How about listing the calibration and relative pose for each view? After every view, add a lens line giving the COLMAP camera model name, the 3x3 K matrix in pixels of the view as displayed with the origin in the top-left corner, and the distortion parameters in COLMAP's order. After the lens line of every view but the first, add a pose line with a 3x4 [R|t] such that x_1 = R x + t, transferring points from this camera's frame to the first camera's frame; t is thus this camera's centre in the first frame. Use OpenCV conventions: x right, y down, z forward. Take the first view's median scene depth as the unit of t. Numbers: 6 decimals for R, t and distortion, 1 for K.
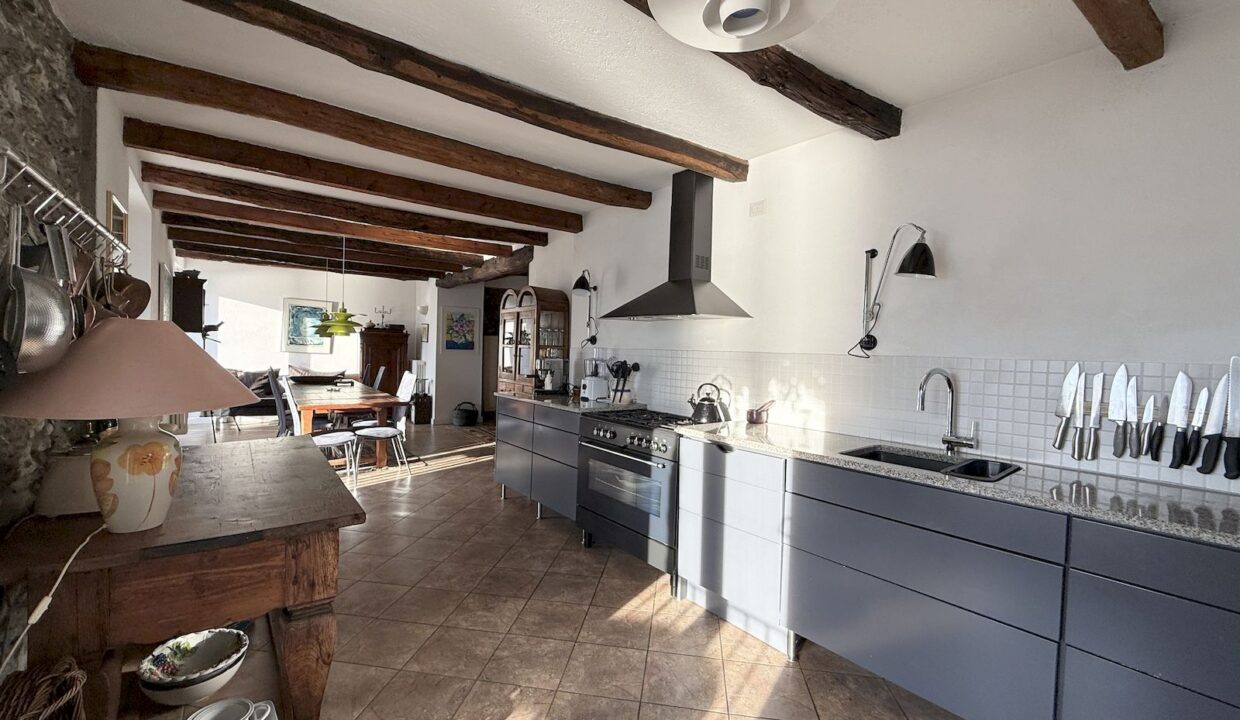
lens RADIAL K [[495.0, 0, 617.7], [0, 495.0, 362.7], [0, 0, 1]] dist [0.000213, 0.000205]
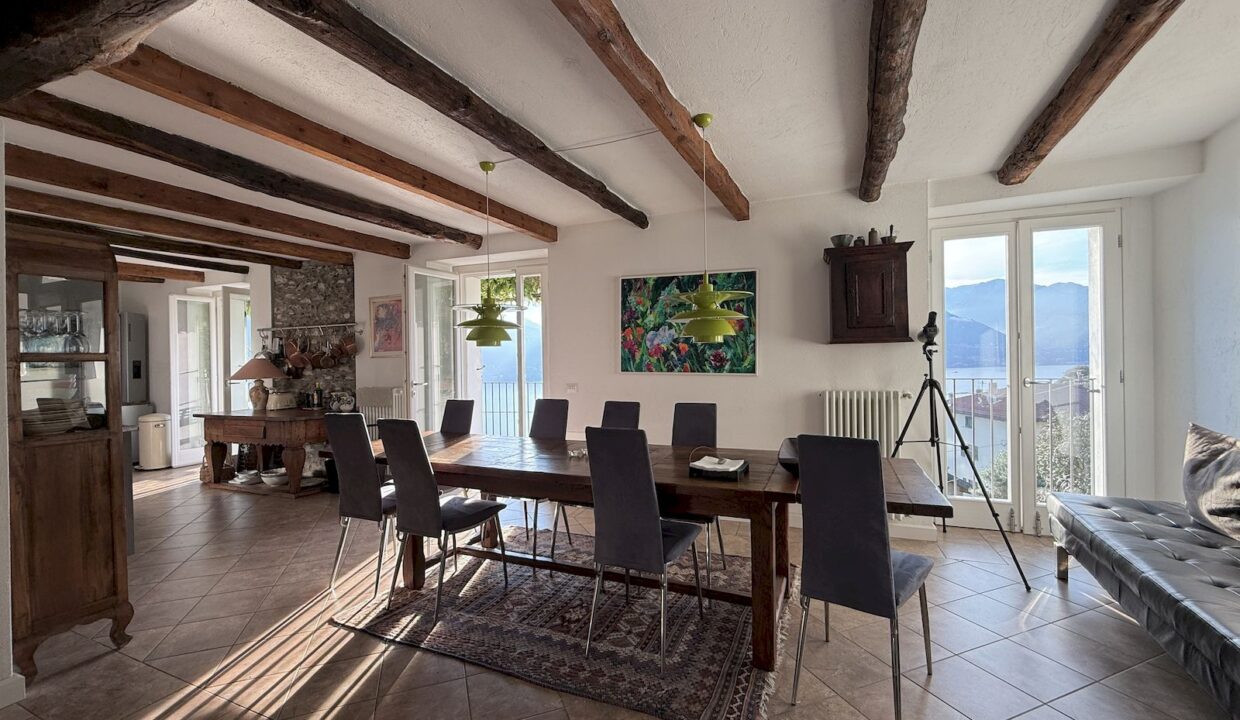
lens RADIAL K [[495.0, 0, 617.7], [0, 495.0, 362.7], [0, 0, 1]] dist [0.000213, 0.000205]
pose [[-0.872061, -0.017266, -0.489093, -0.297343], [-0.024423, 0.999668, 0.008256, -0.031502], [0.488788, 0.019145, -0.872193, 1.163639]]
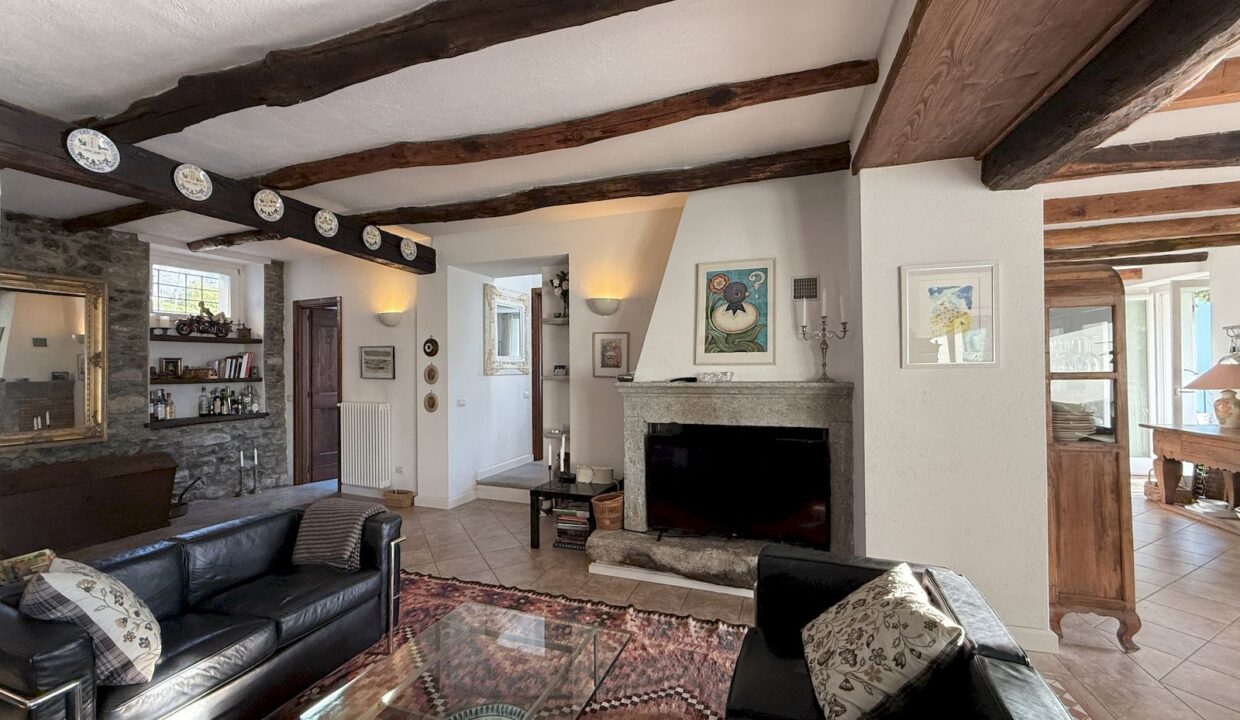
lens RADIAL K [[495.0, 0, 617.7], [0, 495.0, 362.7], [0, 0, 1]] dist [0.000213, 0.000205]
pose [[-0.582263, -0.018686, 0.812786, -0.244133], [0.011173, 0.999458, 0.030982, -0.047769], [-0.812924, 0.027121, -0.581738, 1.202839]]
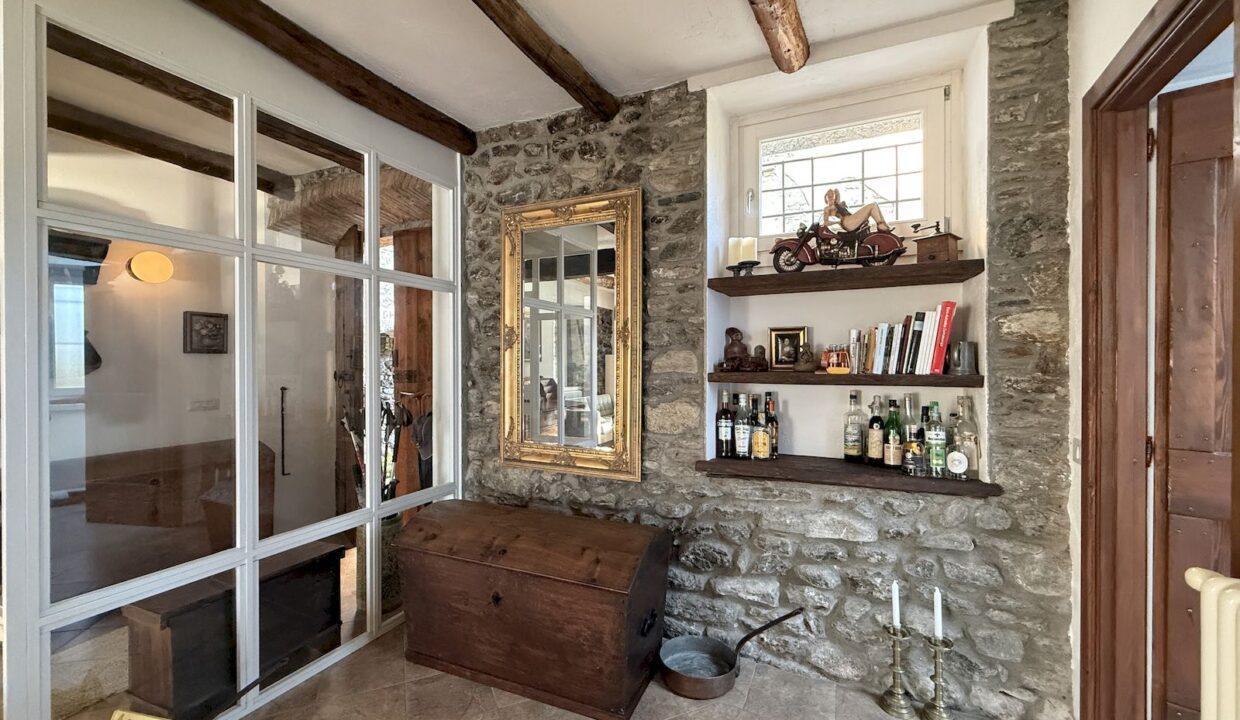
lens RADIAL K [[495.0, 0, 617.7], [0, 495.0, 362.7], [0, 0, 1]] dist [0.000213, 0.000205]
pose [[0.842467, -0.034860, 0.537619, 0.458401], [0.040732, 0.999170, 0.000959, -0.019456], [-0.537206, 0.021090, 0.843187, 1.083041]]
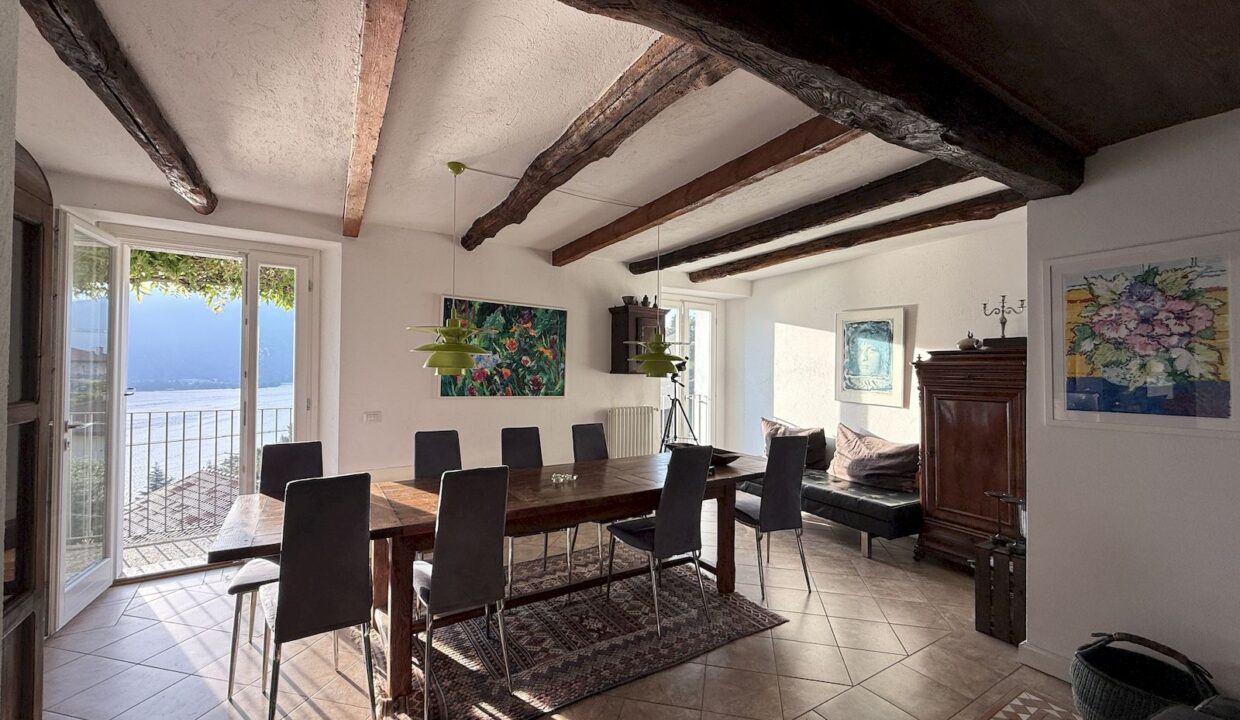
lens RADIAL K [[495.0, 0, 617.7], [0, 495.0, 362.7], [0, 0, 1]] dist [0.000213, 0.000205]
pose [[-0.087841, -0.045504, -0.995095, -0.053004], [-0.036628, 0.998428, -0.042423, -0.037376], [0.995461, 0.032722, -0.089369, 0.891290]]
